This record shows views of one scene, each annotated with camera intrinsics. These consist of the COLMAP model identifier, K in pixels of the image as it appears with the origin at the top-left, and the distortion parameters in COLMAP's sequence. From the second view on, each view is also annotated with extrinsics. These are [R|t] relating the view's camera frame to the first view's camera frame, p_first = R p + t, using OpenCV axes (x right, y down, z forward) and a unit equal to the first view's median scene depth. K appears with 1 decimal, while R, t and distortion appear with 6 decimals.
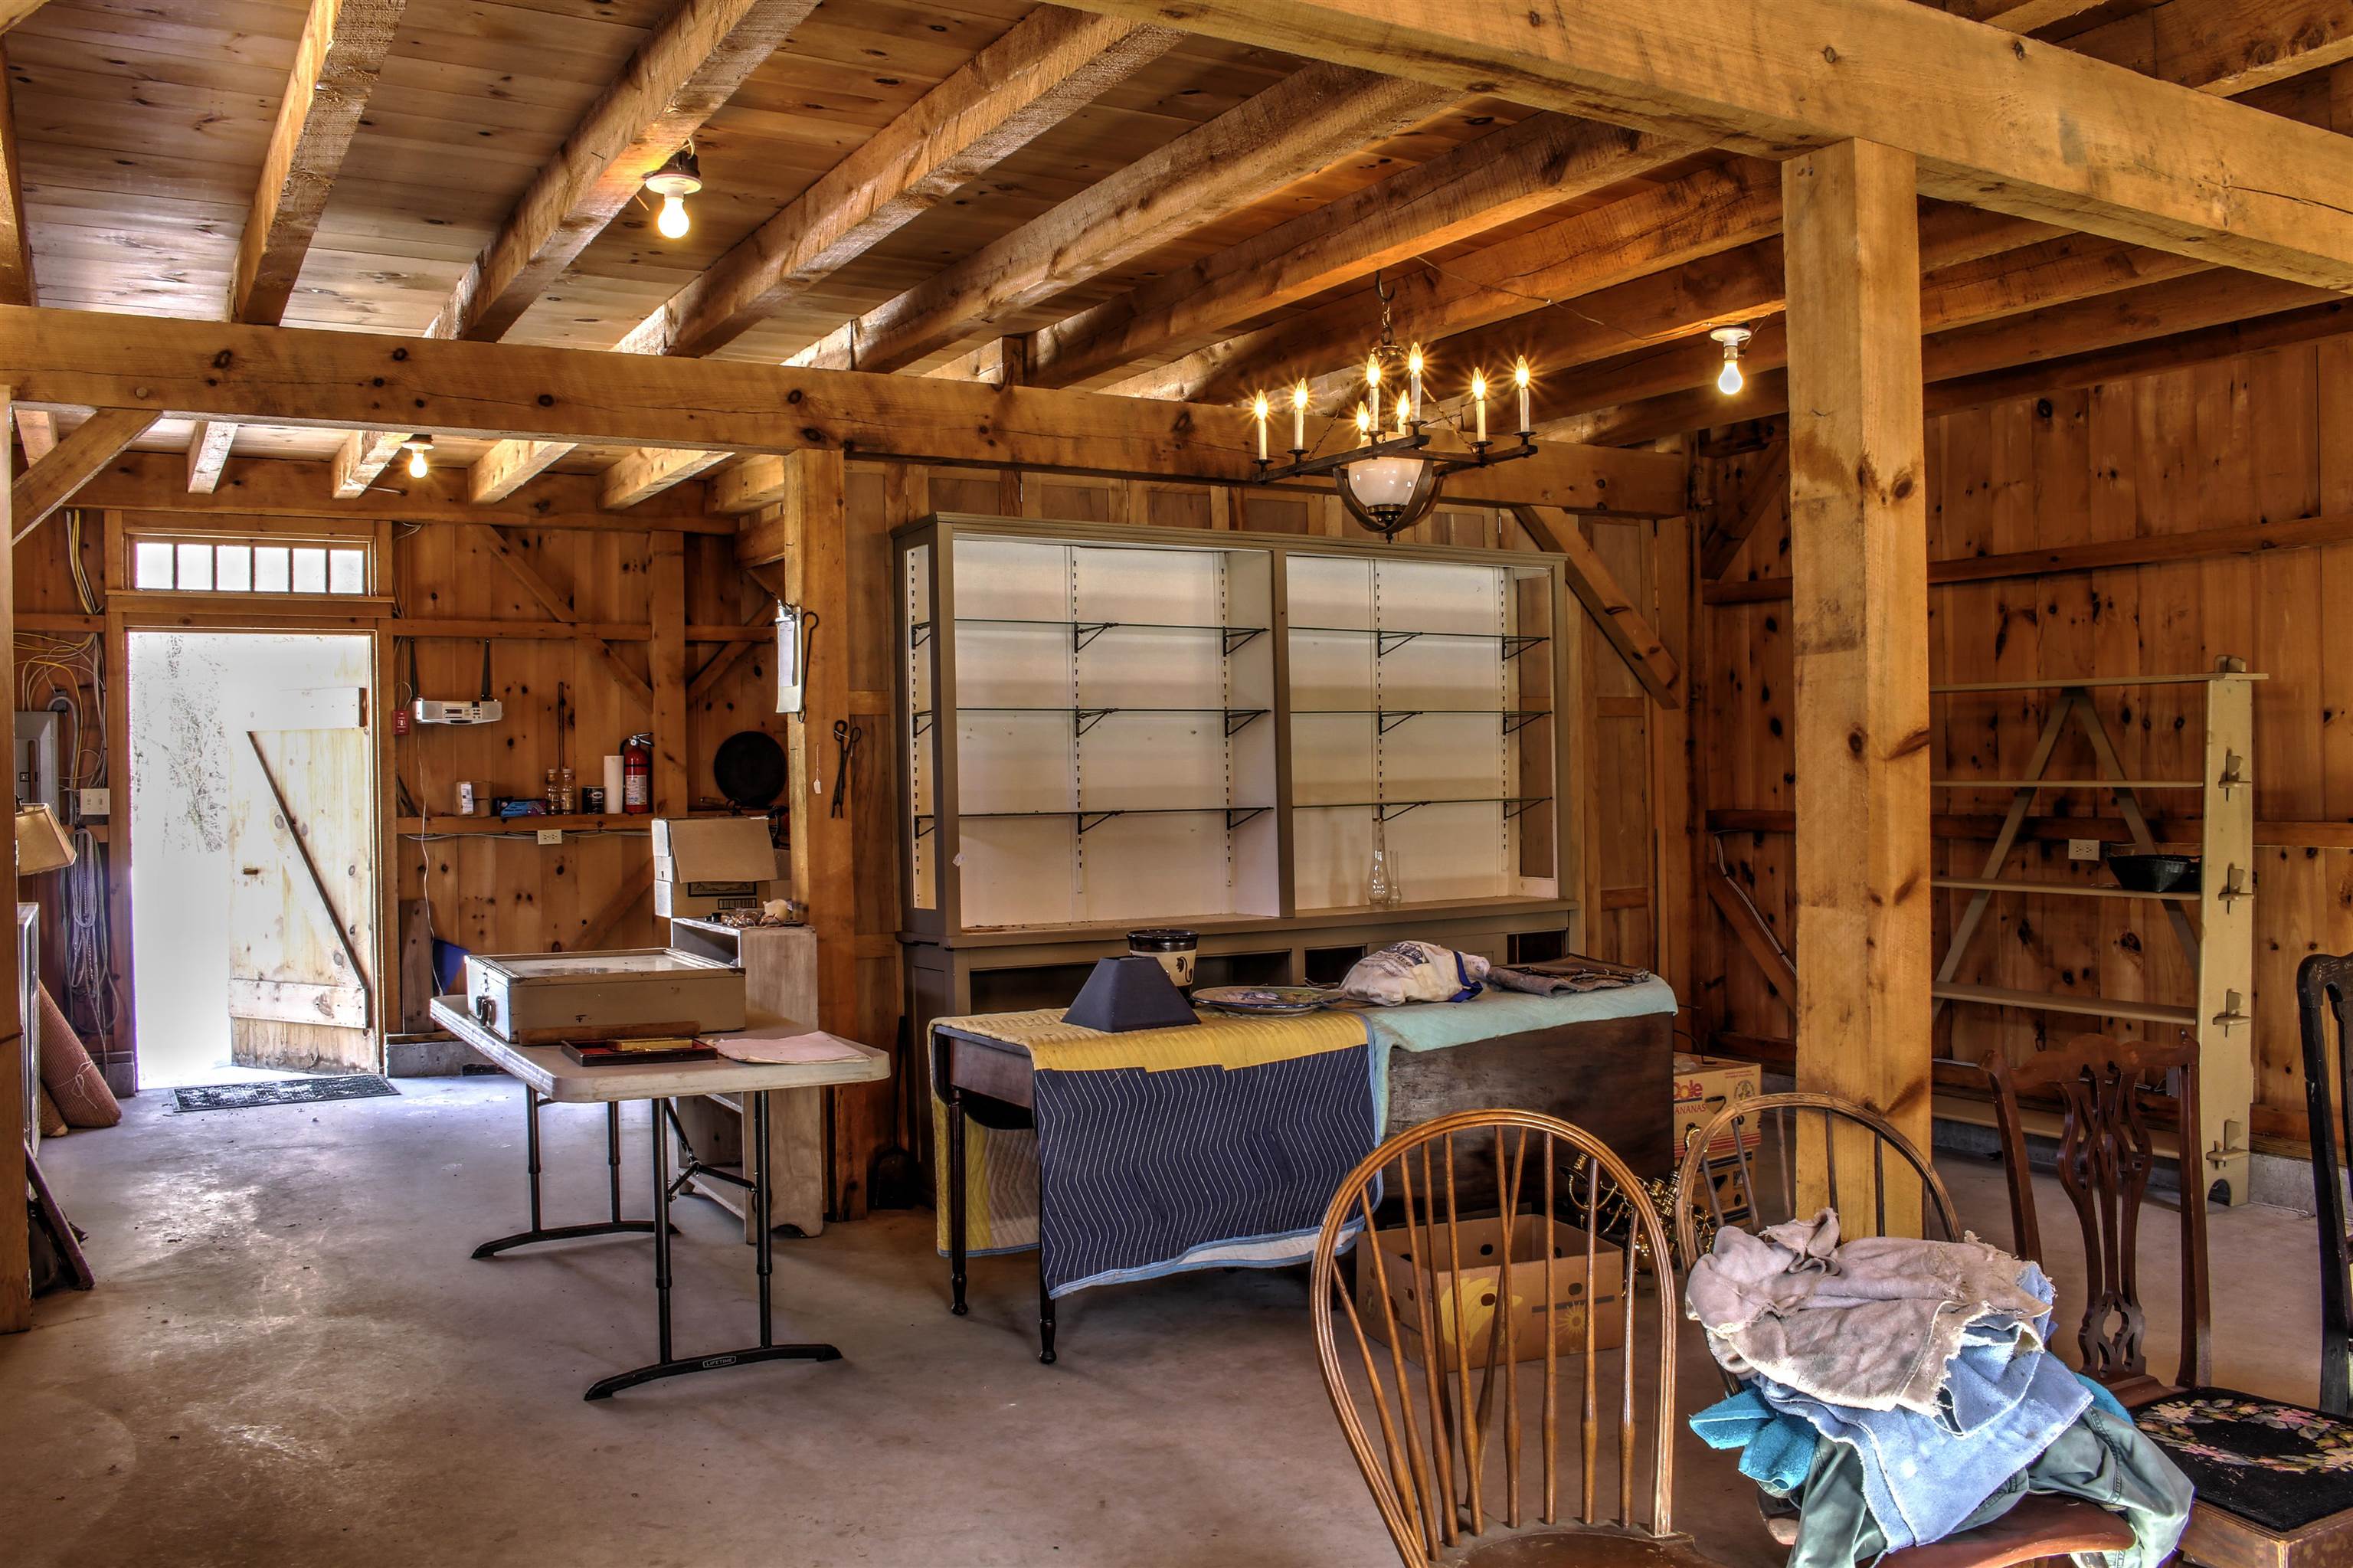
lens RADIAL K [[1957.4, 0, 1176.5], [0, 1957.4, 784.0], [0, 0, 1]] dist [-0.153749, 0.129188]
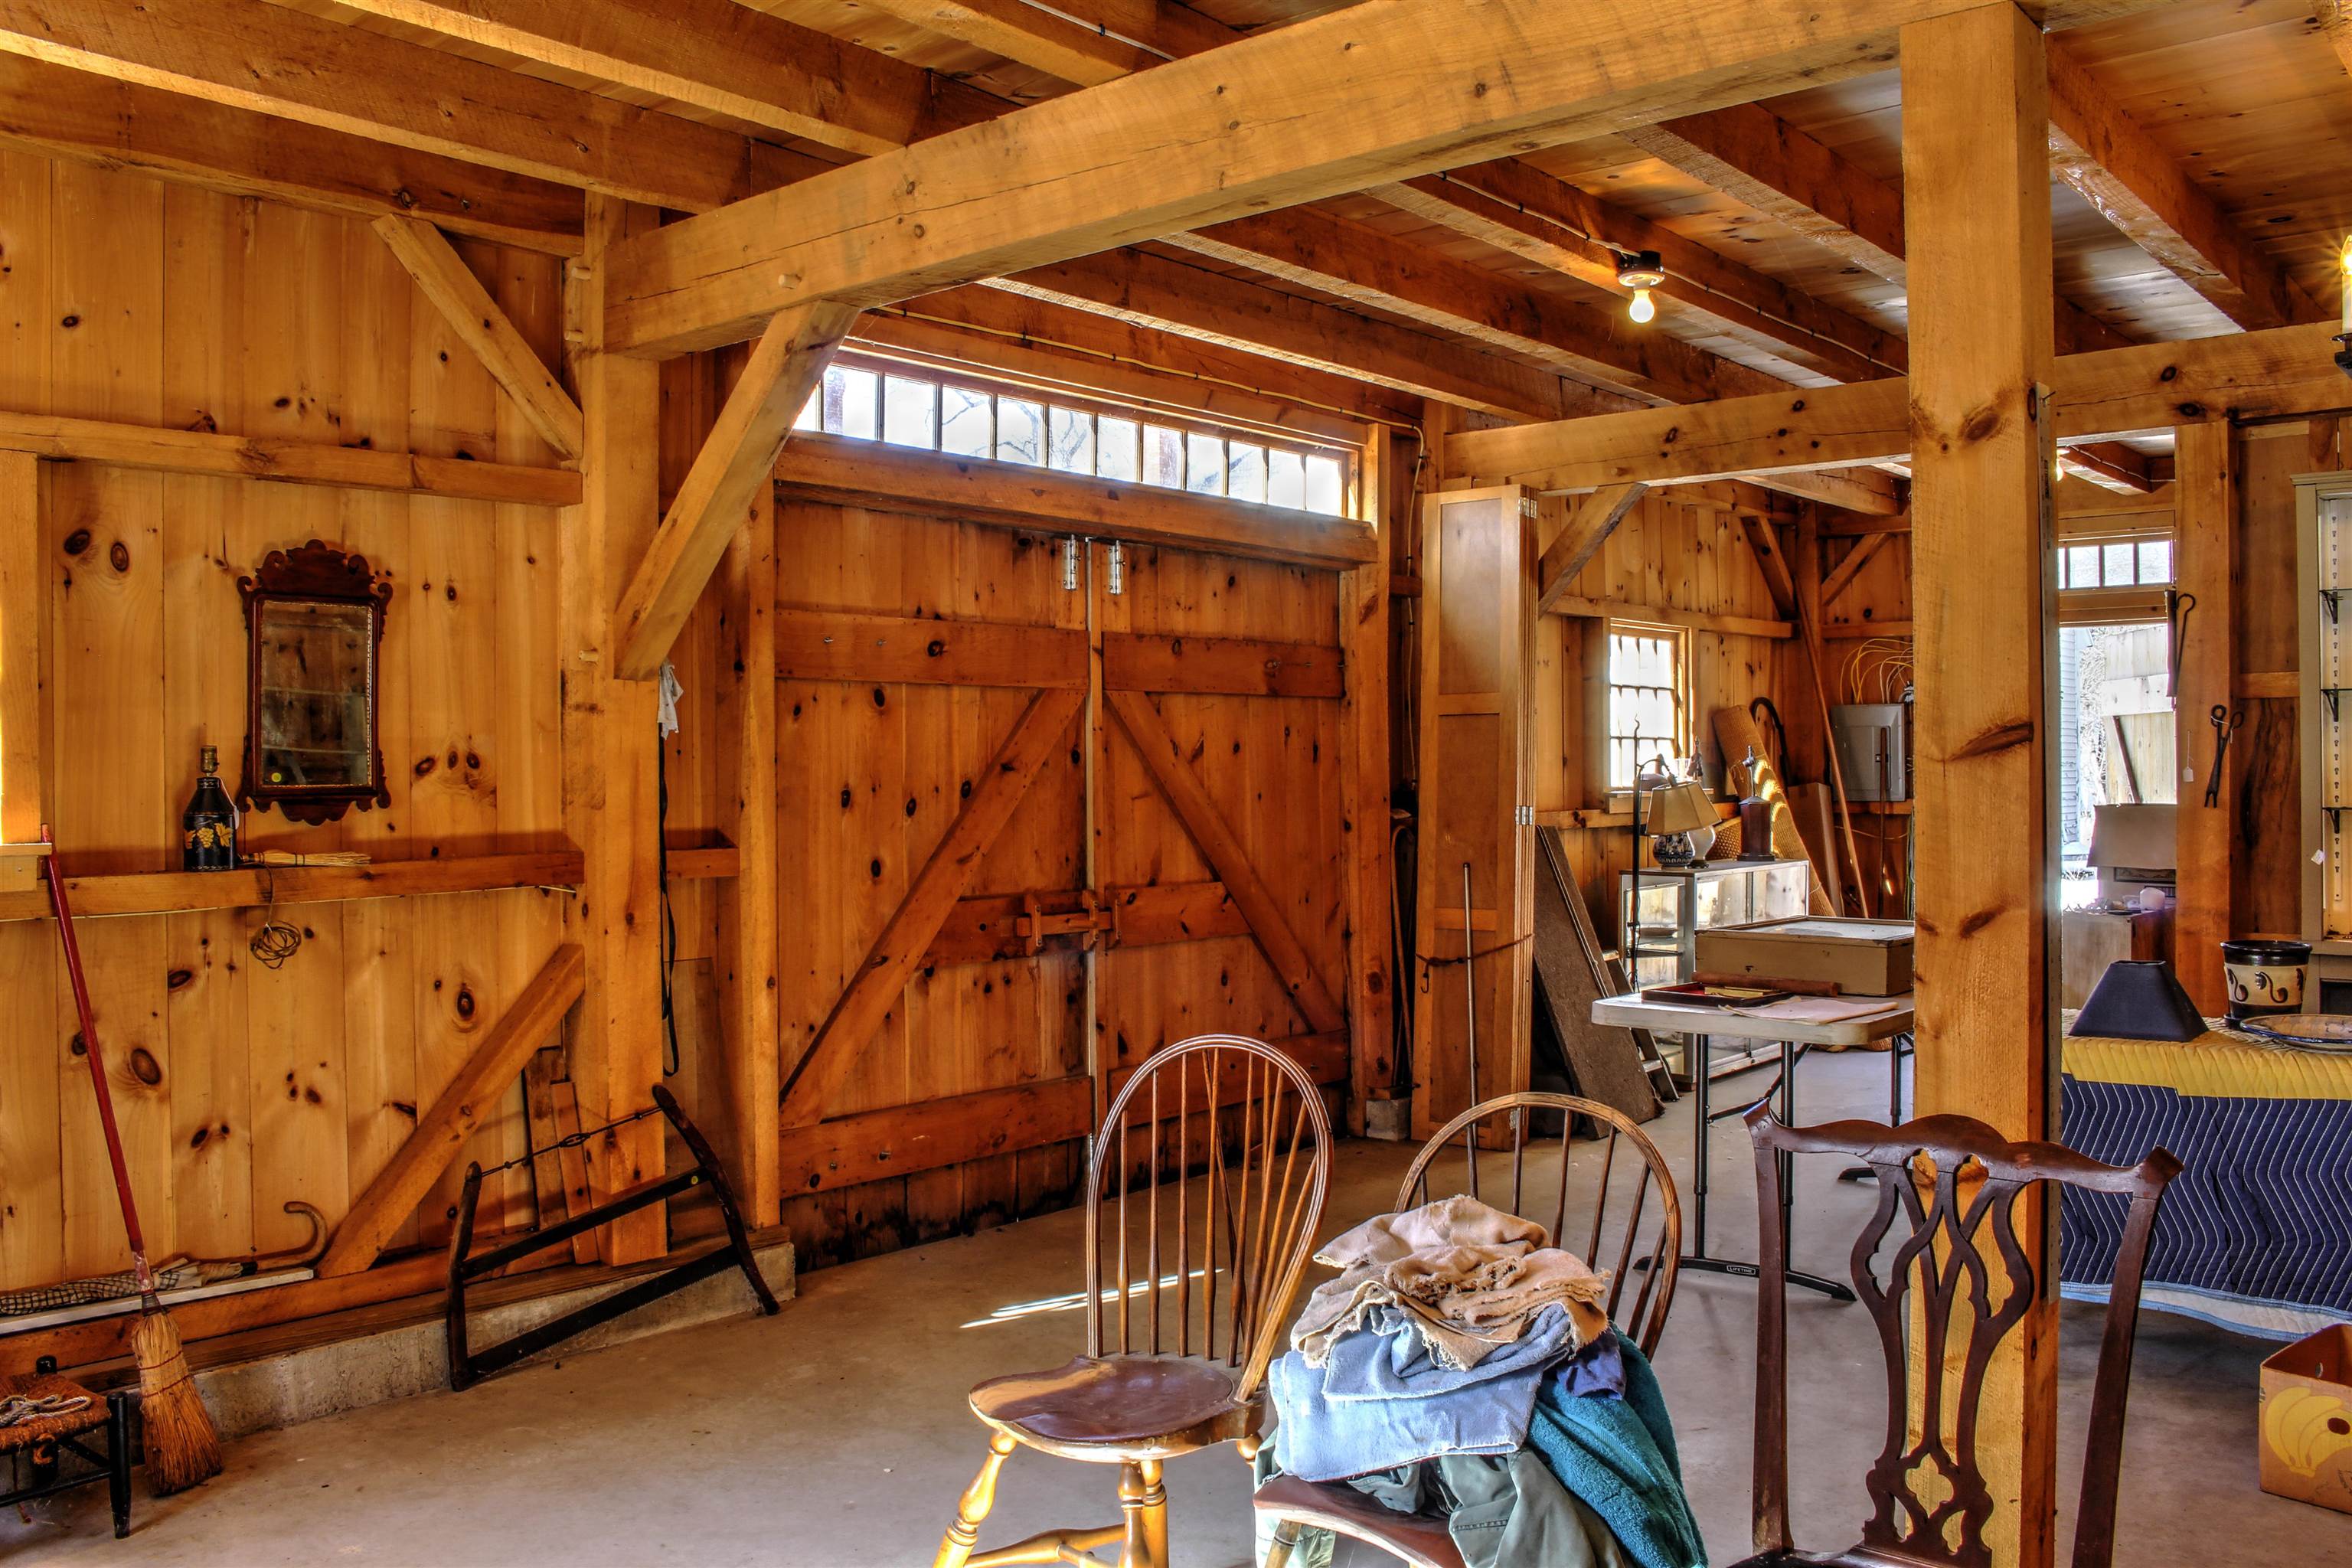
lens RADIAL K [[1956.5, 0, 1176.0], [0, 1956.5, 784.0], [0, 0, 1]] dist [-0.153749, 0.129188]
pose [[0.341015, 0.015658, -0.939927, 0.606759], [-0.002198, 0.999872, 0.015859, -0.008776], [0.940055, -0.003342, 0.341006, 0.236524]]
